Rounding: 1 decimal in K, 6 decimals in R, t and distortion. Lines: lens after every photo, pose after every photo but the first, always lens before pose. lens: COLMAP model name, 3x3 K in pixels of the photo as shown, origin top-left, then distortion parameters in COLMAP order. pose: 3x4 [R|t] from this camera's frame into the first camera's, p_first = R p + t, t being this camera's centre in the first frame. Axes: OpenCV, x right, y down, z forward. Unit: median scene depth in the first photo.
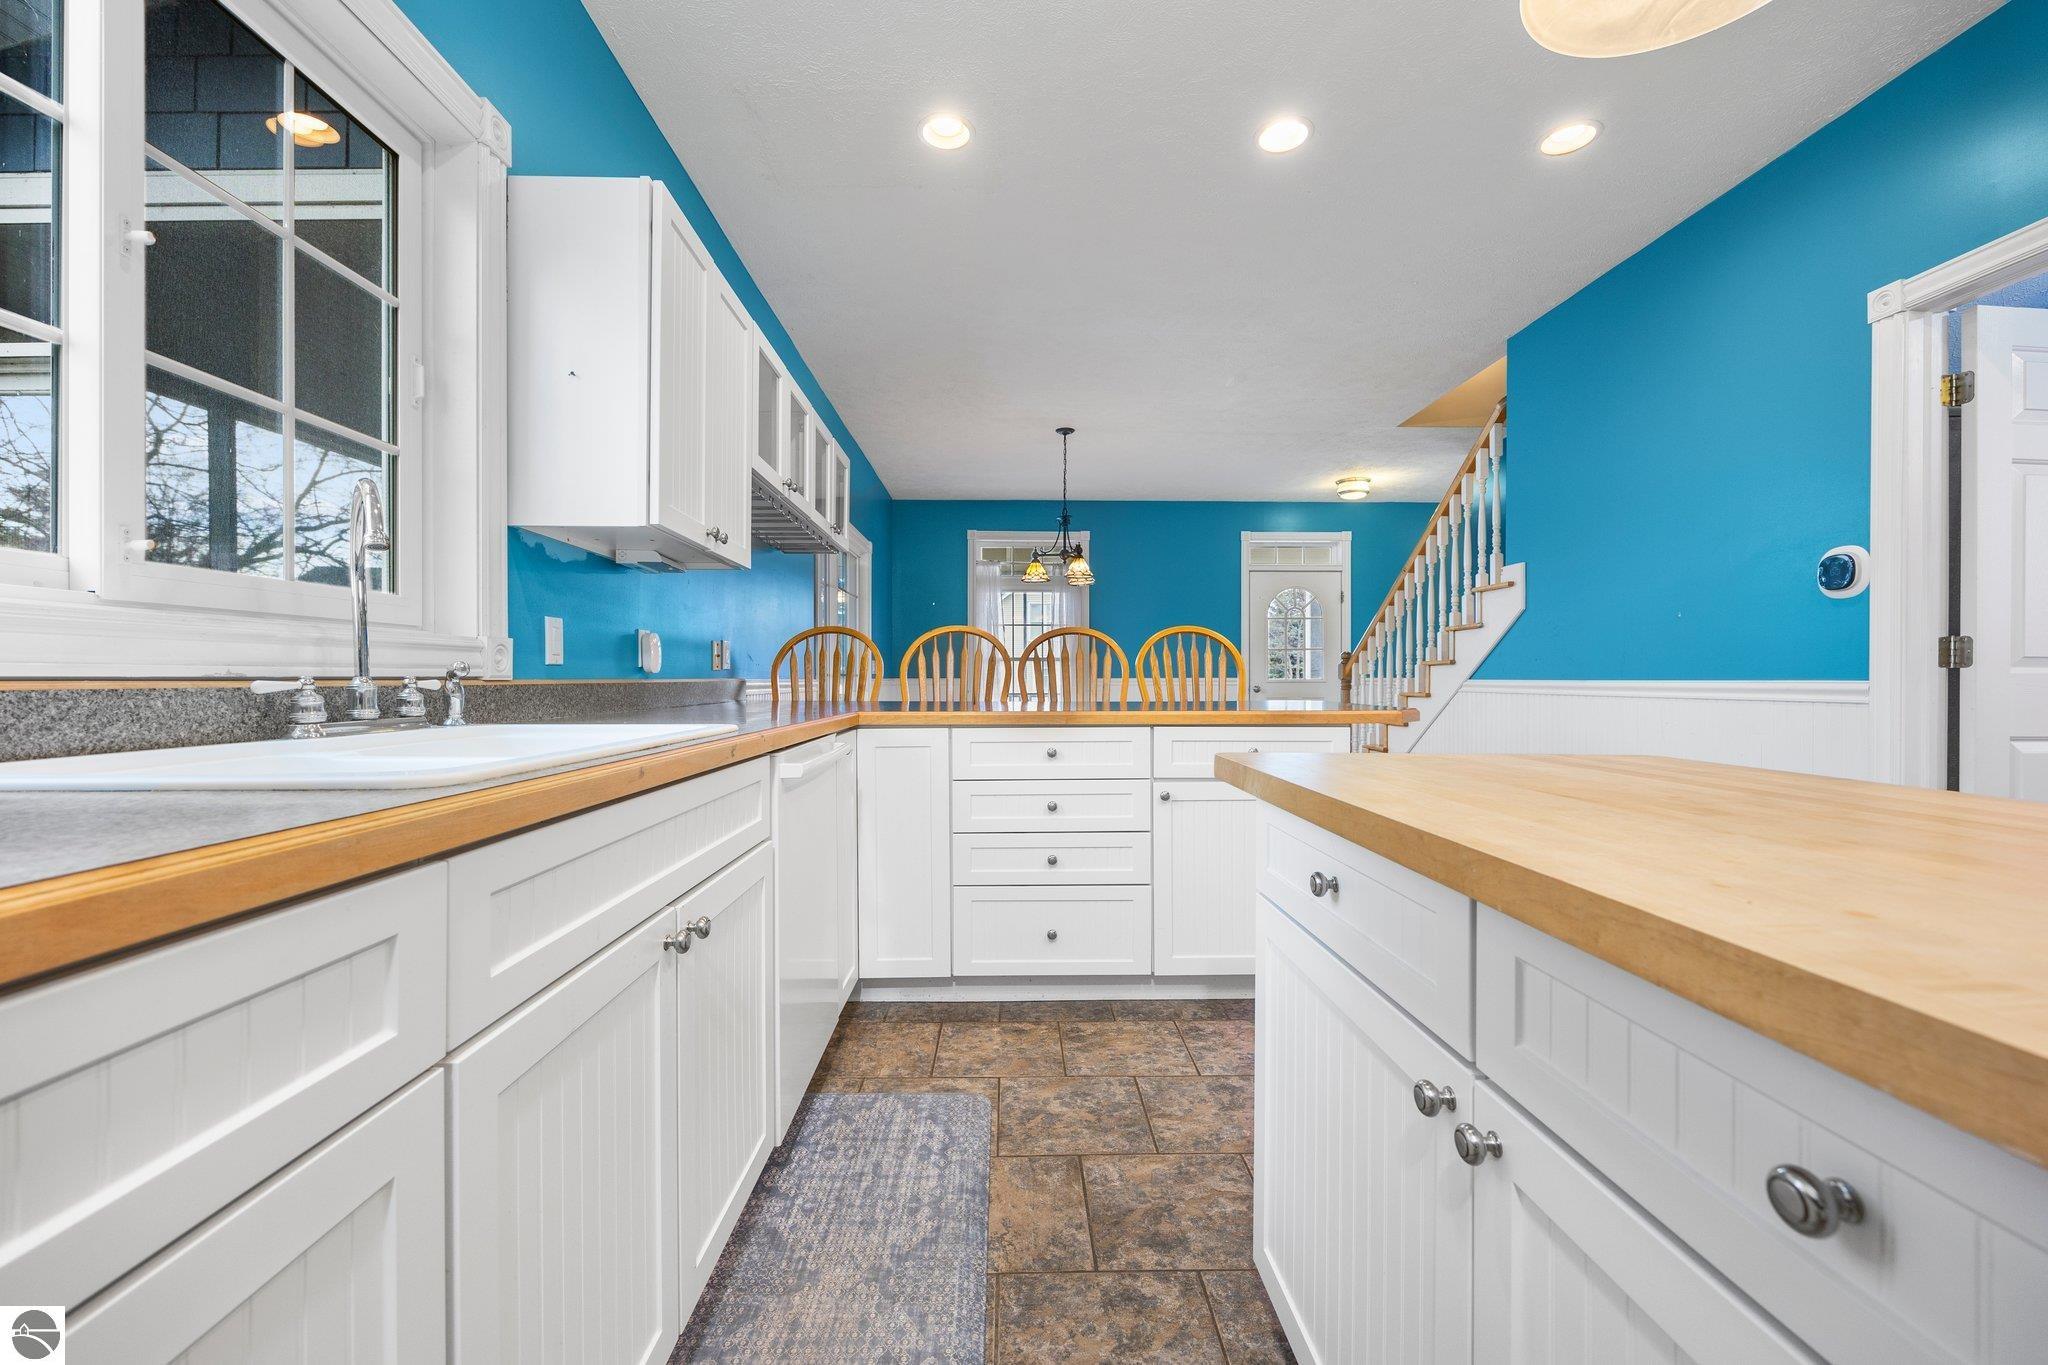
lens RADIAL K [[824.5, 0, 1025.9], [0, 824.5, 674.5], [0, 0, 1]] dist [0.001391, 0.000032]
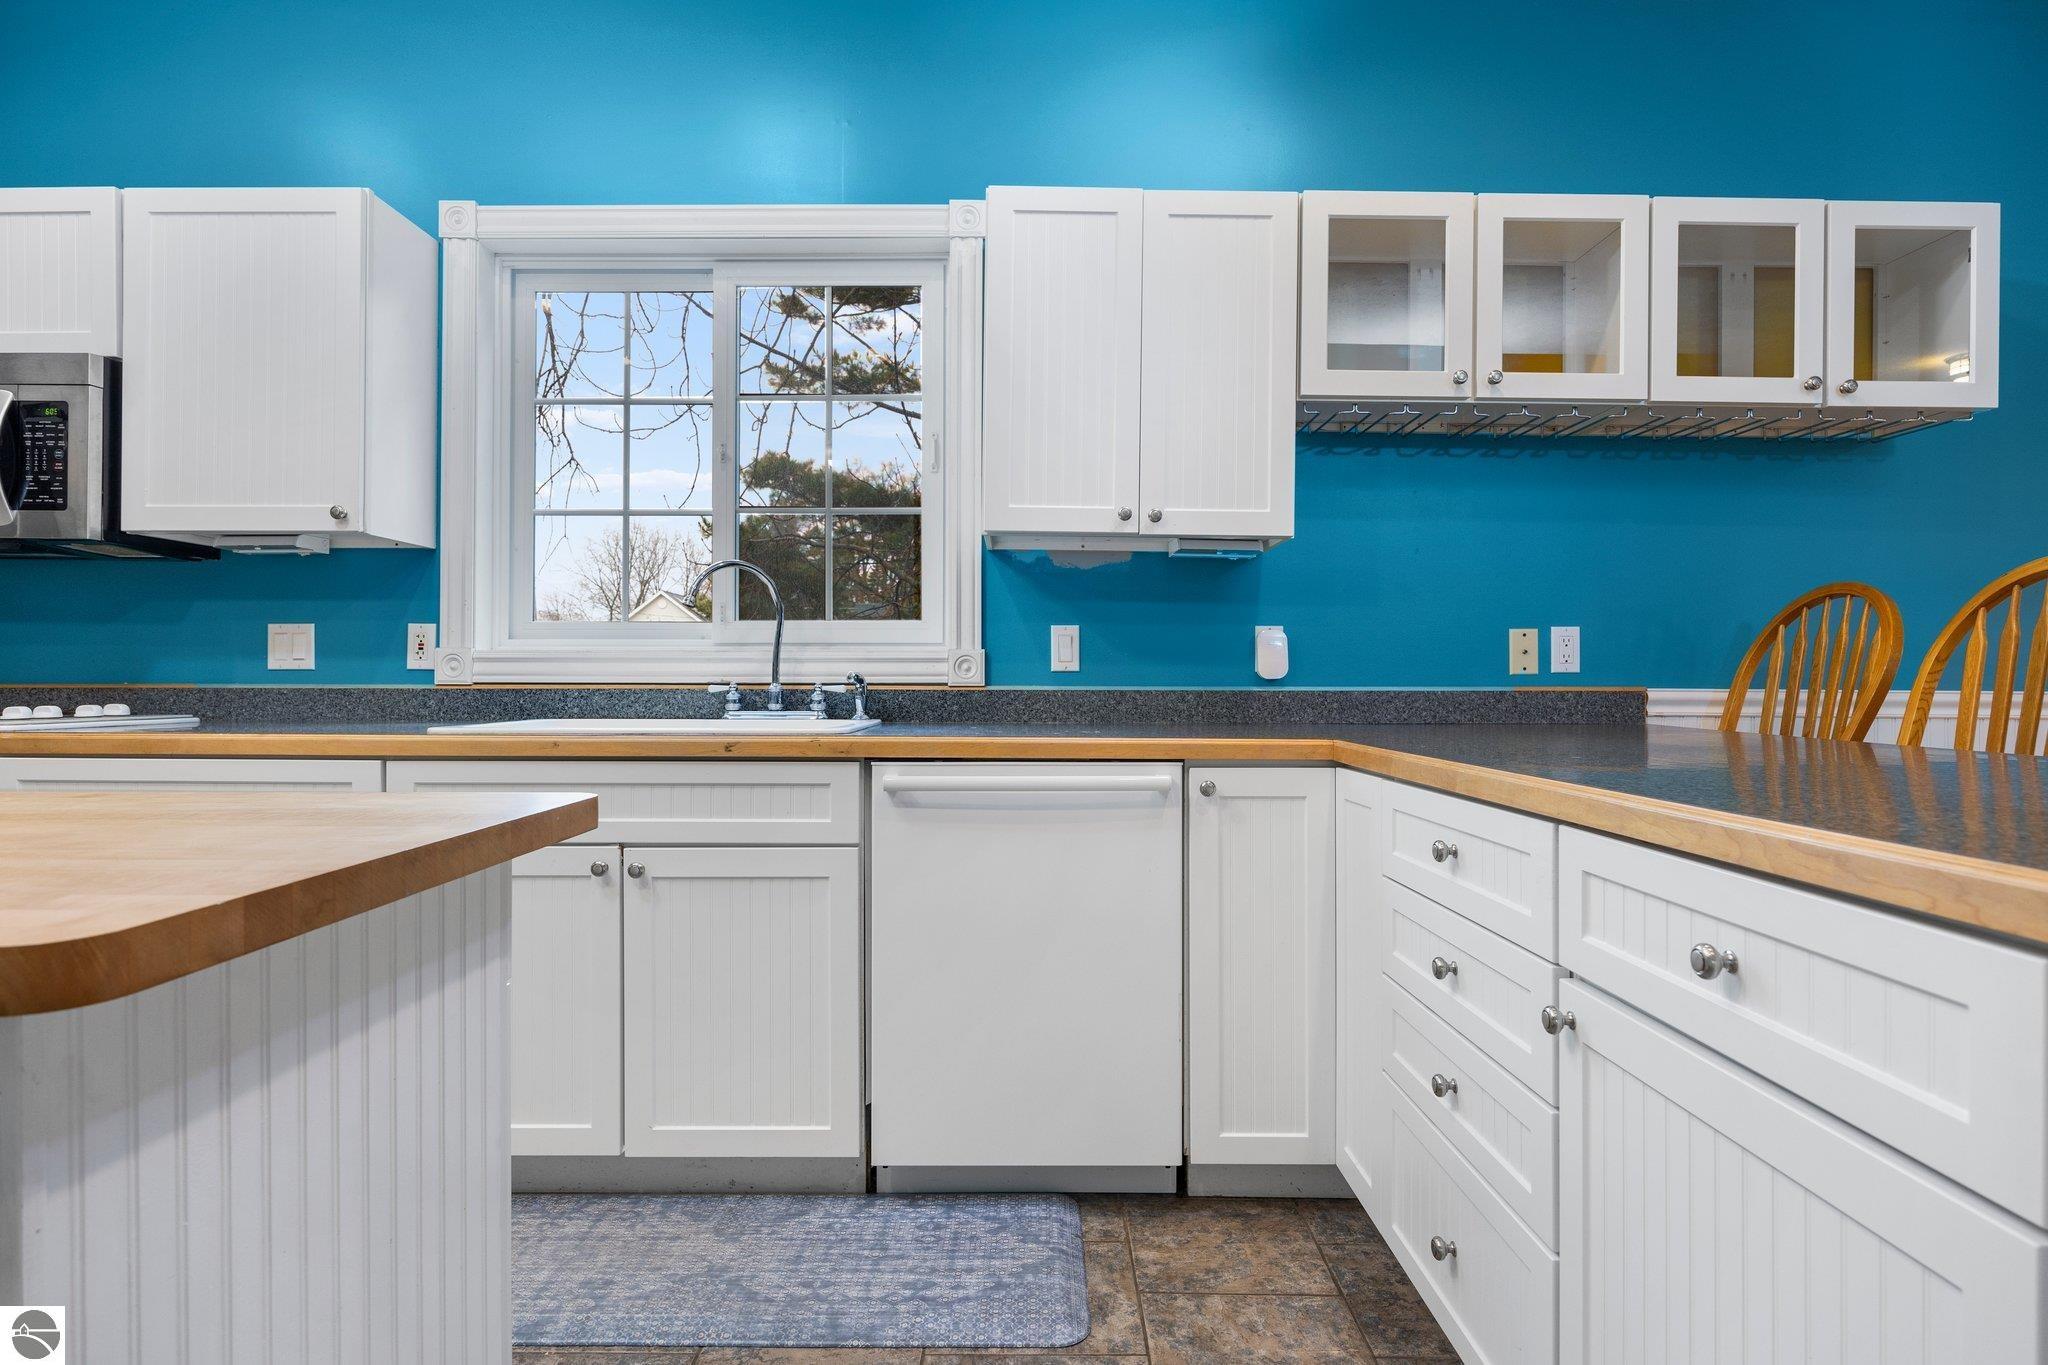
lens RADIAL K [[1141.3, 0, 1022.6], [0, 1141.3, 670.2], [0, 0, 1]] dist [-0.004667, -0.001404]
pose [[-0.036612, -0.010163, -0.999278, 1.001086], [0.001706, 0.999946, -0.010232, 0.001320], [0.999328, -0.002080, -0.036593, 1.176007]]
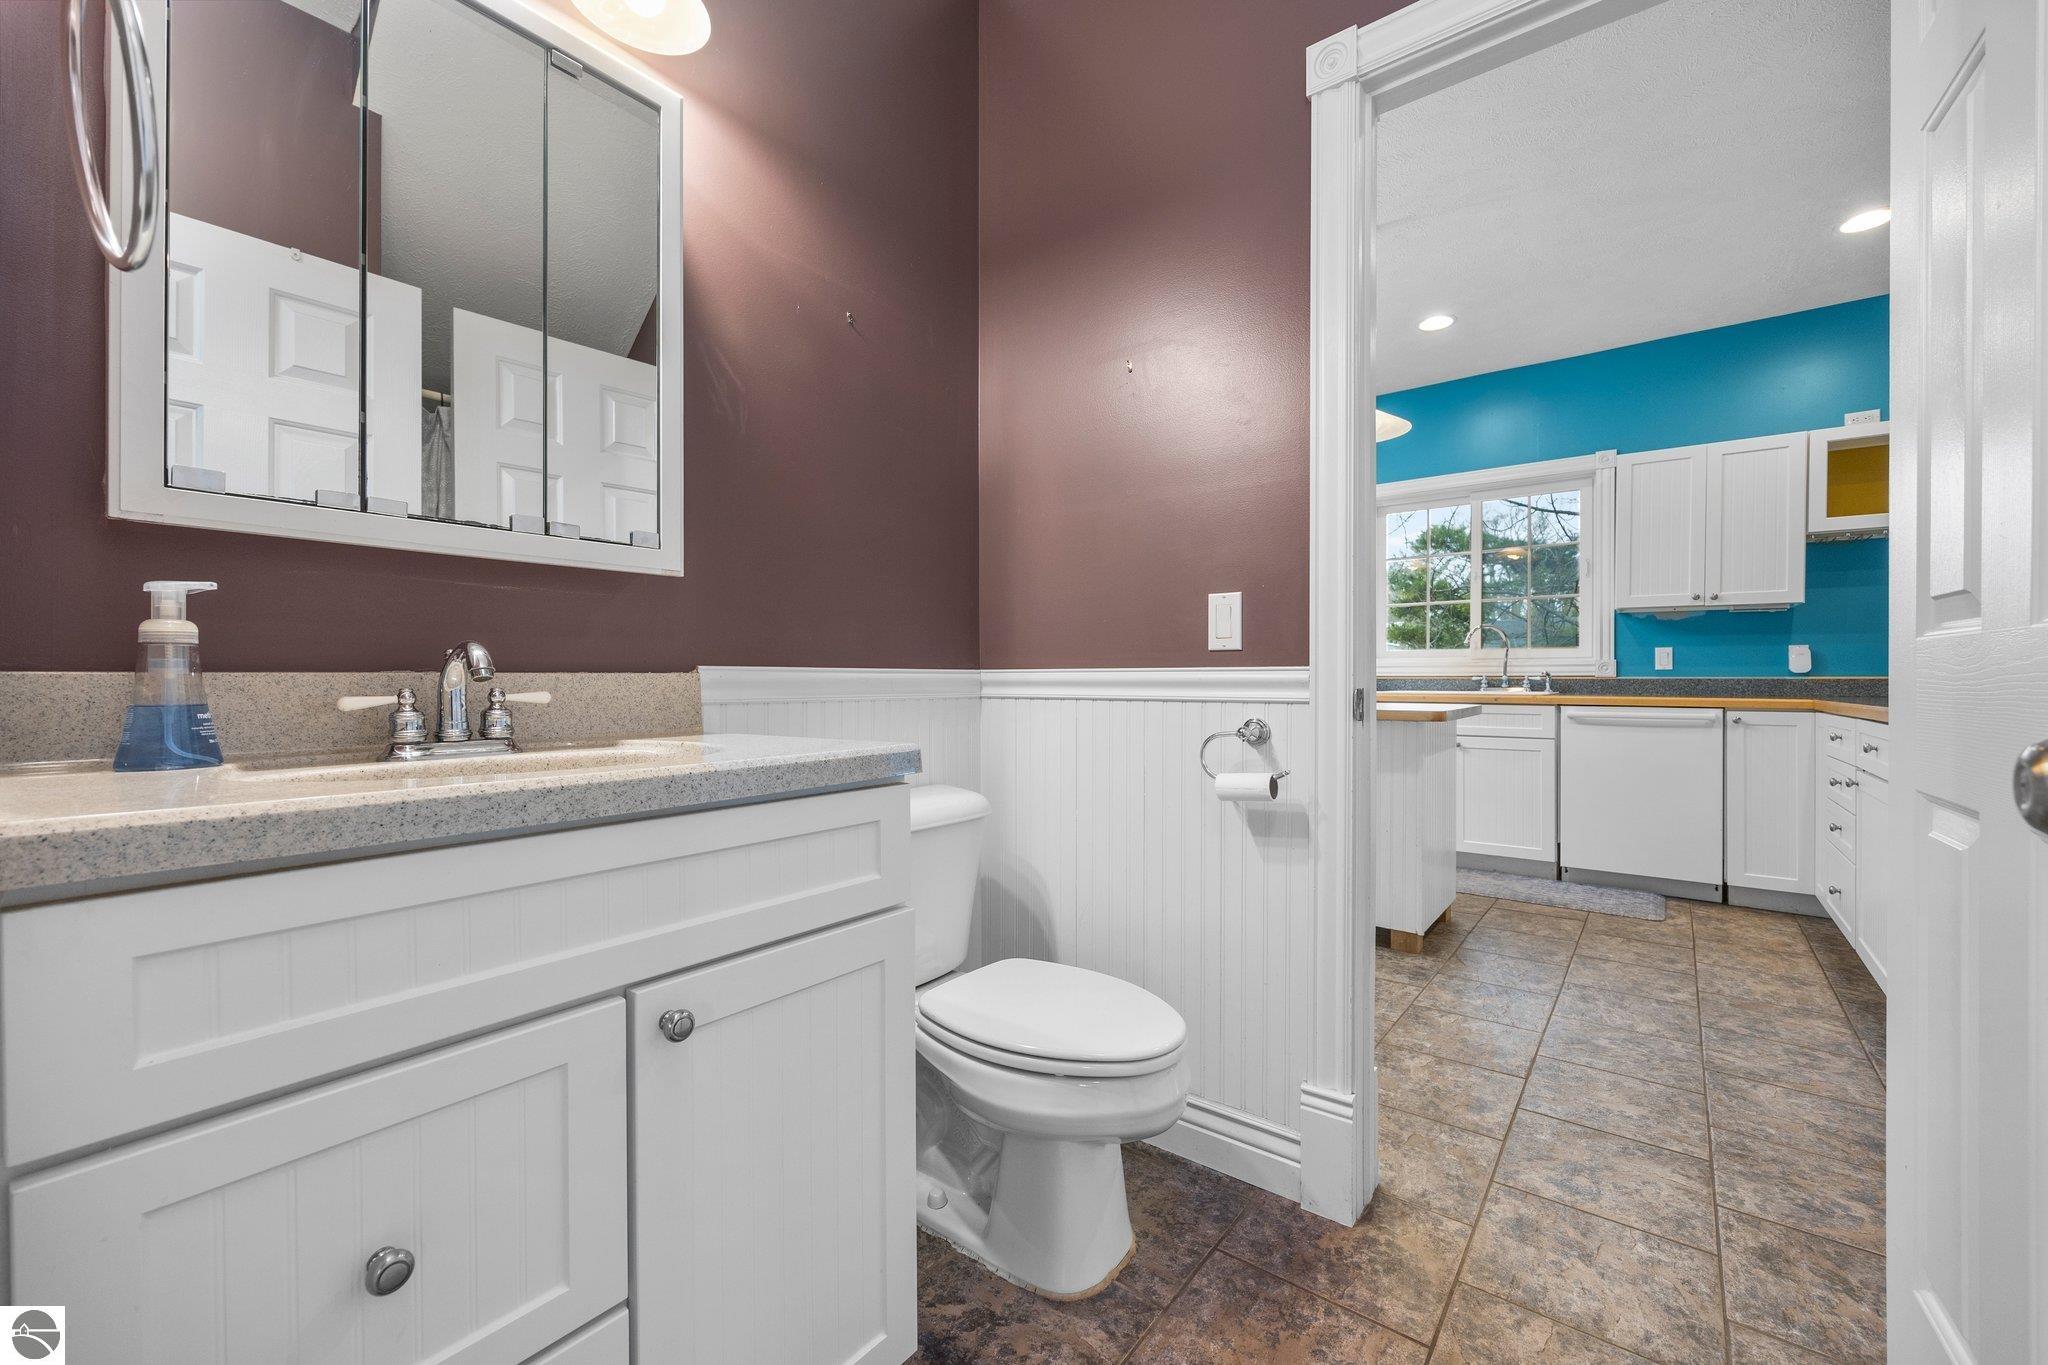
lens RADIAL K [[824.5, 0, 1025.1], [0, 824.5, 680.4], [0, 0, 1]] dist [0.001391, 0.000032]
pose [[-0.636487, -0.004990, -0.771271, 2.492662], [-0.002931, 0.999988, -0.004050, 0.033798], [0.771282, -0.000317, -0.636494, 1.275749]]
